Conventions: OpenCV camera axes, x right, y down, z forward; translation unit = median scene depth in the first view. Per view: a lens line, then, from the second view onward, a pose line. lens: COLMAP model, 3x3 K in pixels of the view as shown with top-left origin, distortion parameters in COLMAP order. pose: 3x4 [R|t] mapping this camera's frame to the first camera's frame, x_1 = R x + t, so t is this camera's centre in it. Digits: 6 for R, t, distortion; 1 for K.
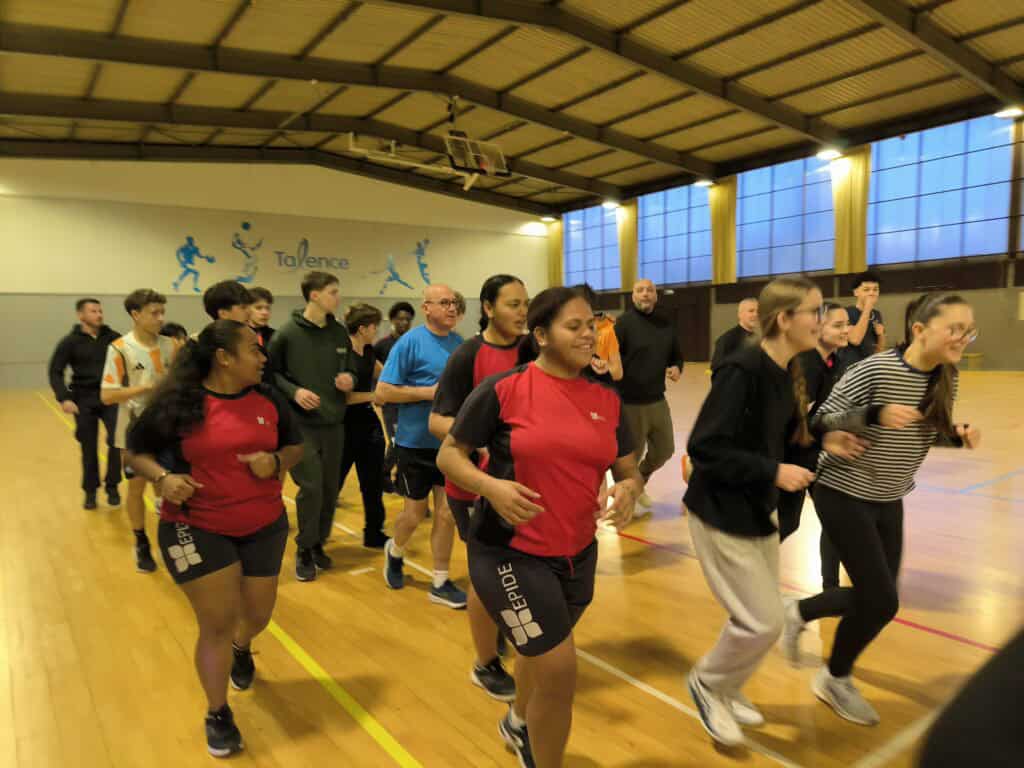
lens RADIAL K [[711.3, 0, 520.5], [0, 711.3, 402.9], [0, 0, 1]] dist [0.033697, -0.009174]
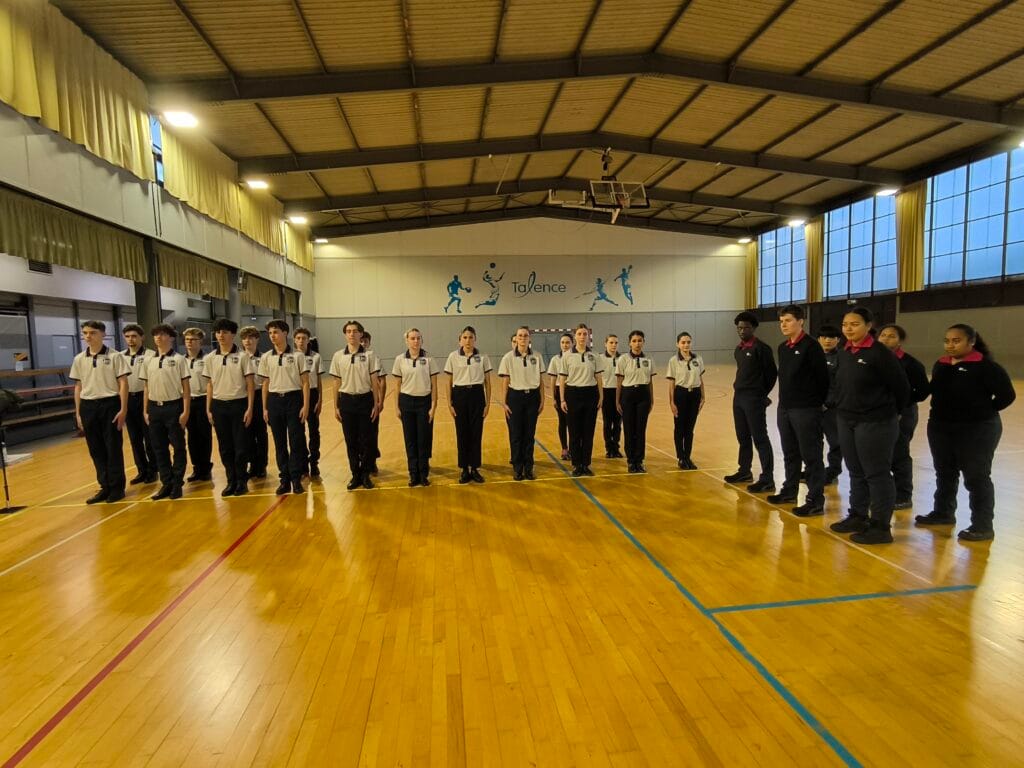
lens RADIAL K [[520.3, 0, 510.3], [0, 520.3, 387.6], [0, 0, 1]] dist [-0.011289, 0.008833]
pose [[0.879566, 0.044546, -0.473686, 0.148086], [-0.044417, 0.998947, 0.011467, -0.018654], [0.473698, 0.010954, 0.880619, 0.111167]]
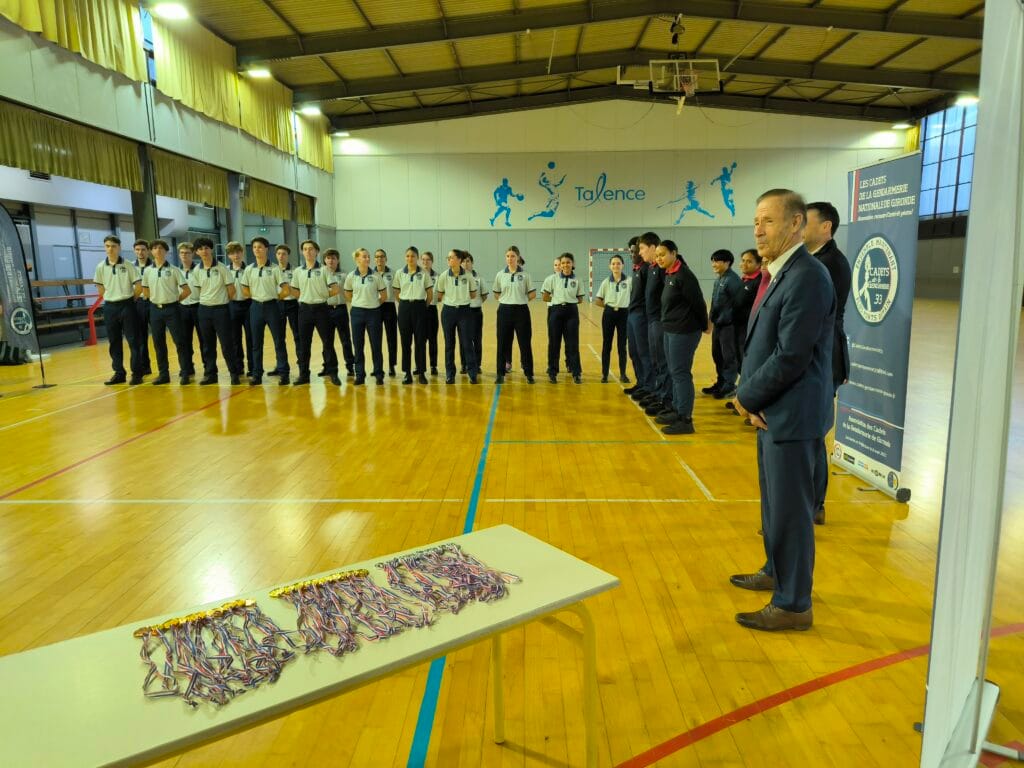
lens RADIAL K [[706.3, 0, 517.1], [0, 706.3, 391.4], [0, 0, 1]] dist [0.066849, -0.034350]
pose [[0.805165, 0.121662, -0.580438, 0.265388], [-0.071155, 0.991479, 0.109114, -0.013281], [0.588767, -0.046554, 0.806961, 0.052598]]
